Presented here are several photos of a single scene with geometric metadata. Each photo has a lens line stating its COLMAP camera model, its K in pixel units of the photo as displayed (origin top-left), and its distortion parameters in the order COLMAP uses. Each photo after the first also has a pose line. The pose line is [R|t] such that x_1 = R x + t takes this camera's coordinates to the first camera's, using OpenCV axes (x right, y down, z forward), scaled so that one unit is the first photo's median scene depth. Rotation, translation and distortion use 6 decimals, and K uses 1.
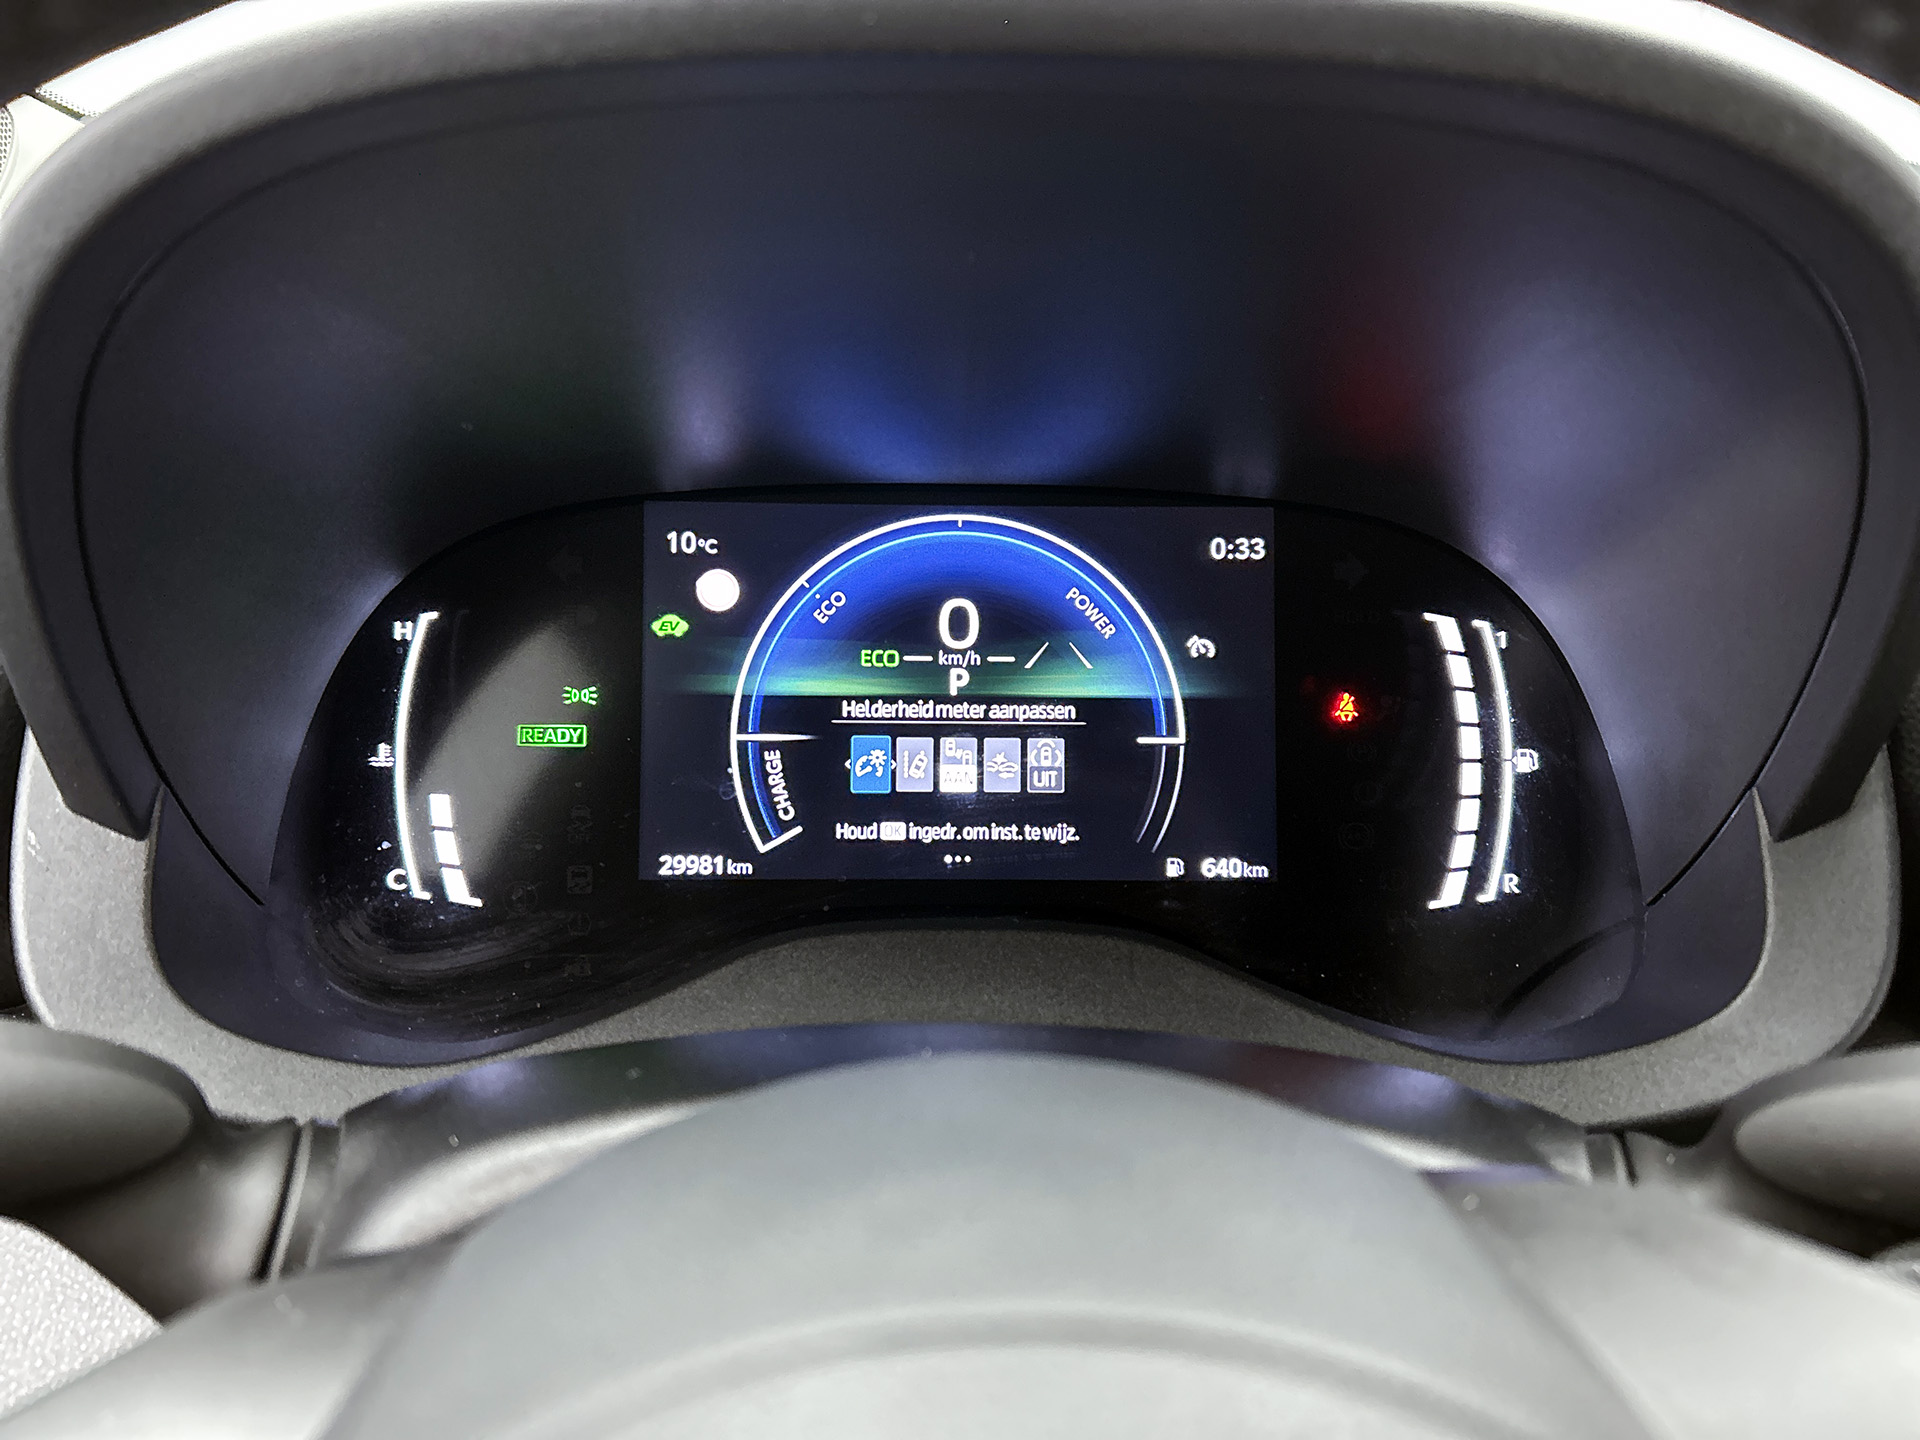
lens RADIAL K [[1435.2, 0, 962.0], [0, 1435.2, 691.1], [0, 0, 1]] dist [0.051656, -0.068667]
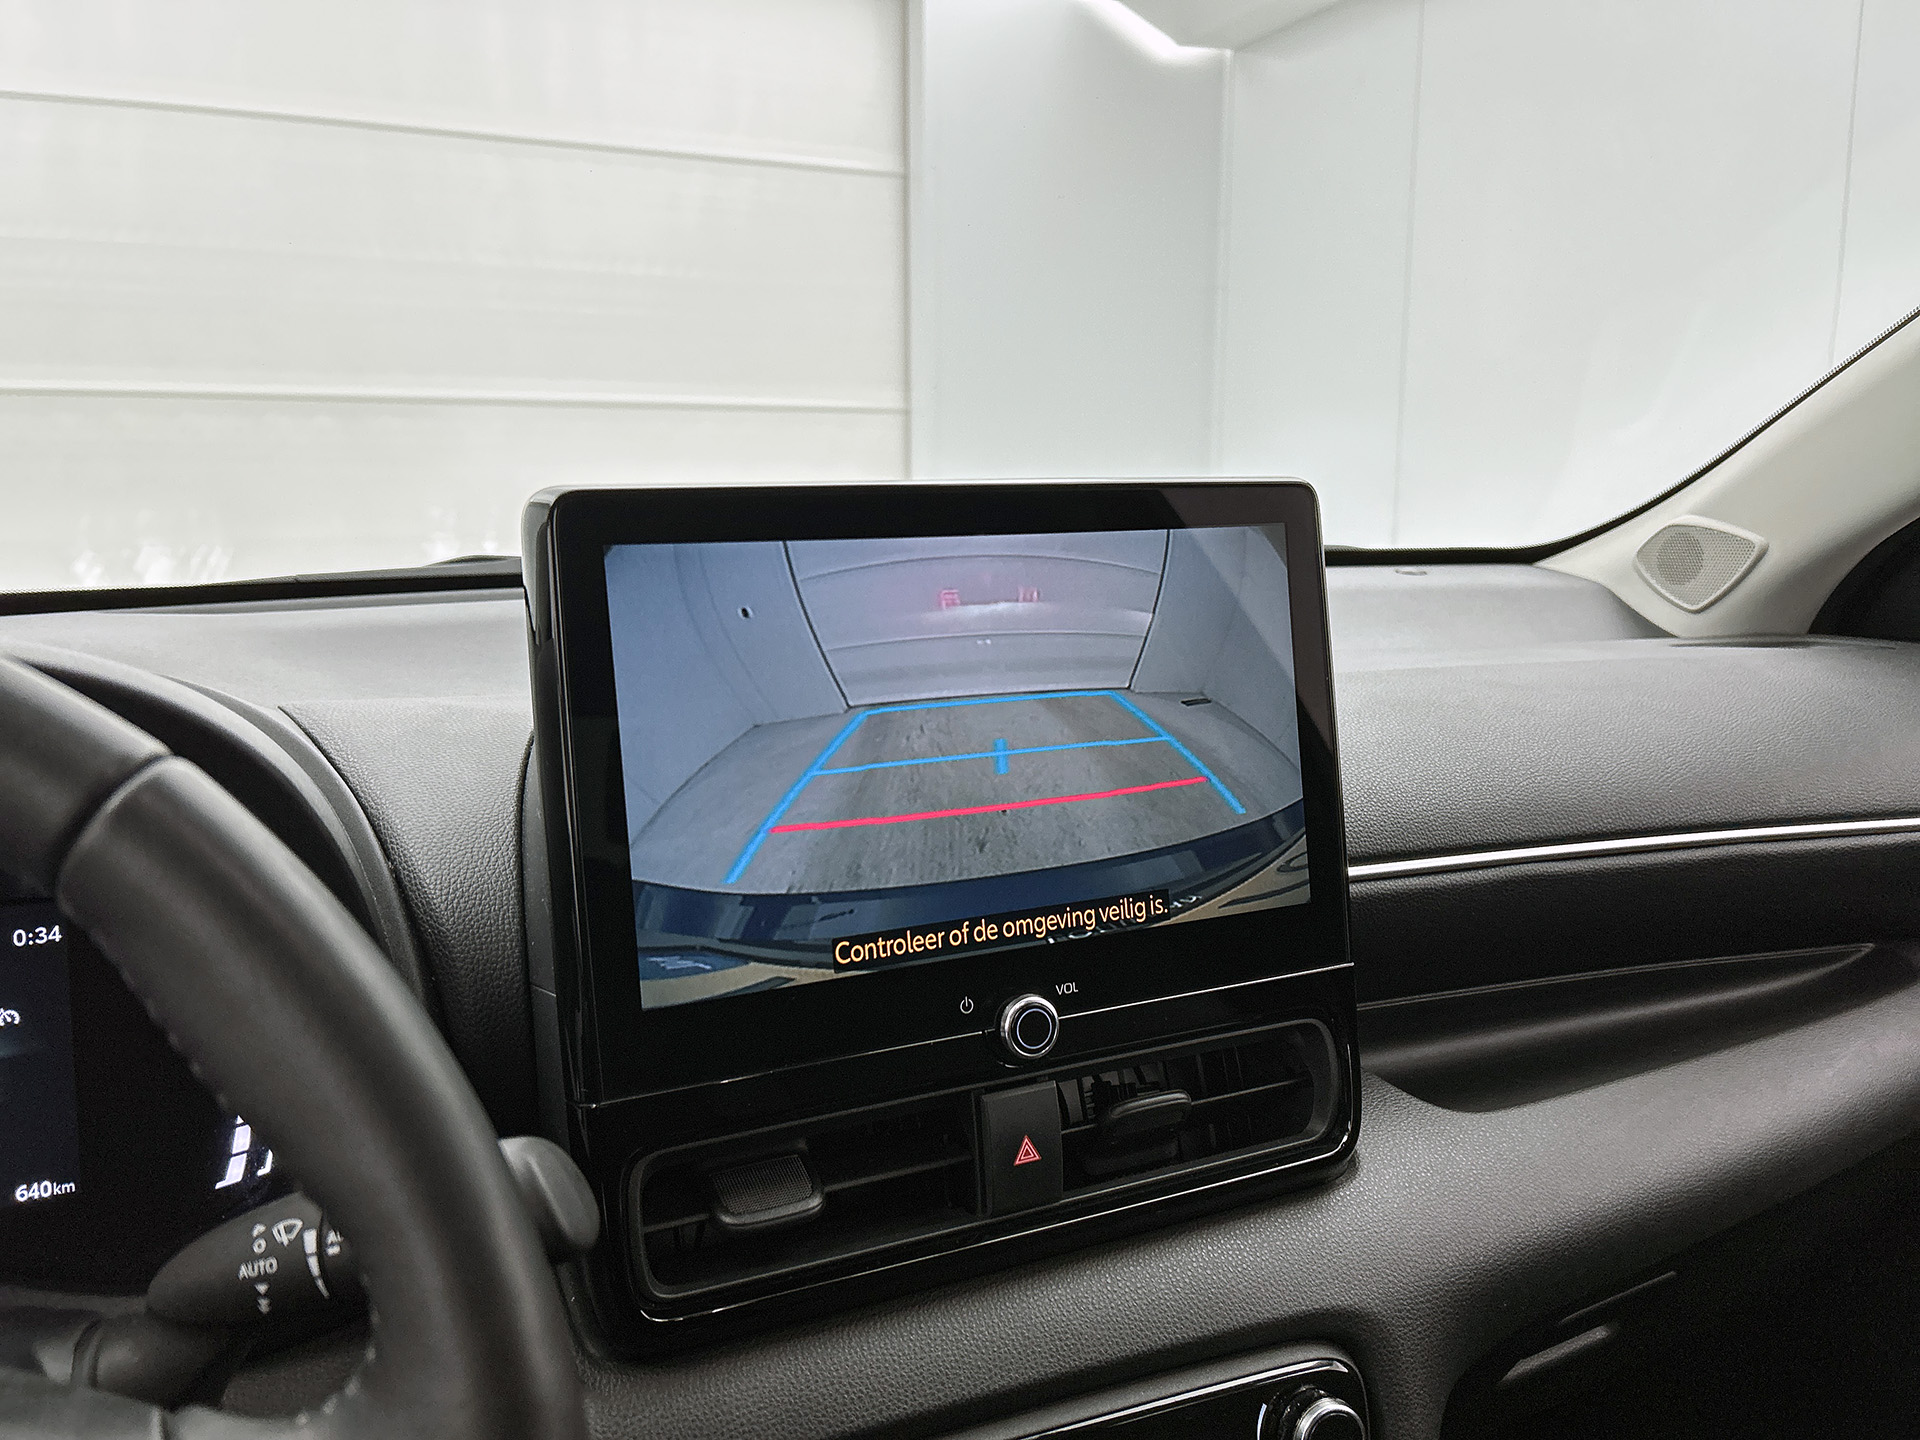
lens RADIAL K [[1435.2, 0, 935.8], [0, 1435.2, 738.2], [0, 0, 1]] dist [0.051656, -0.068667]
pose [[0.916198, -0.093985, 0.389548, 0.444088], [0.166310, 0.973615, -0.156251, 0.065890], [-0.364584, 0.207942, 0.907655, -0.511668]]
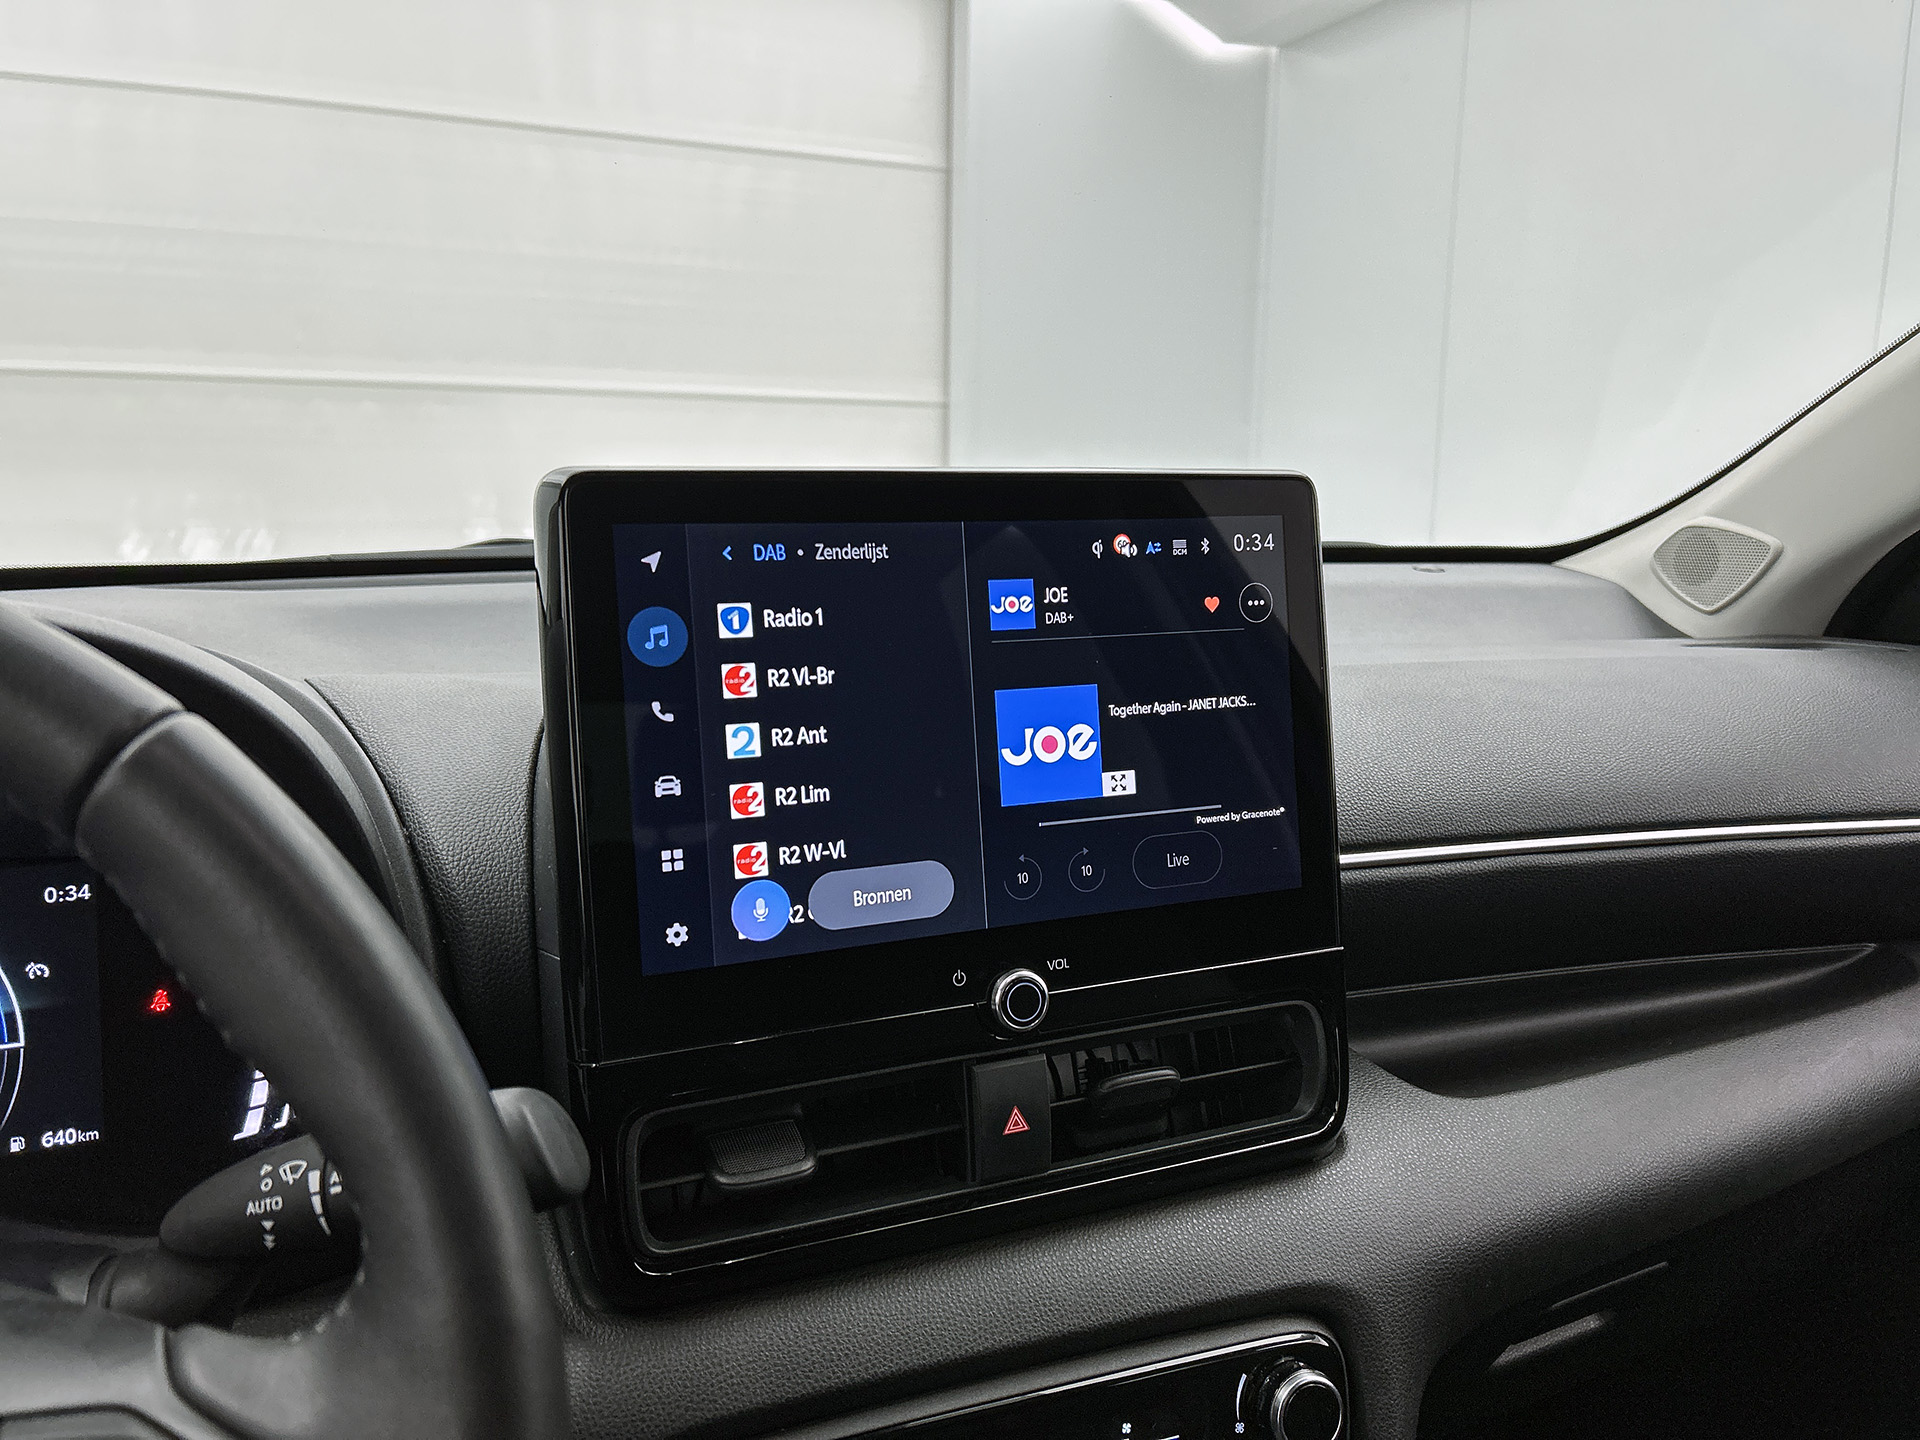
lens RADIAL K [[1435.2, 0, 948.4], [0, 1435.2, 730.9], [0, 0, 1]] dist [0.051656, -0.068667]
pose [[0.924209, -0.077545, 0.373930, 0.461165], [0.146532, 0.976226, -0.159721, 0.089803], [-0.352655, 0.202408, 0.913600, -0.557190]]
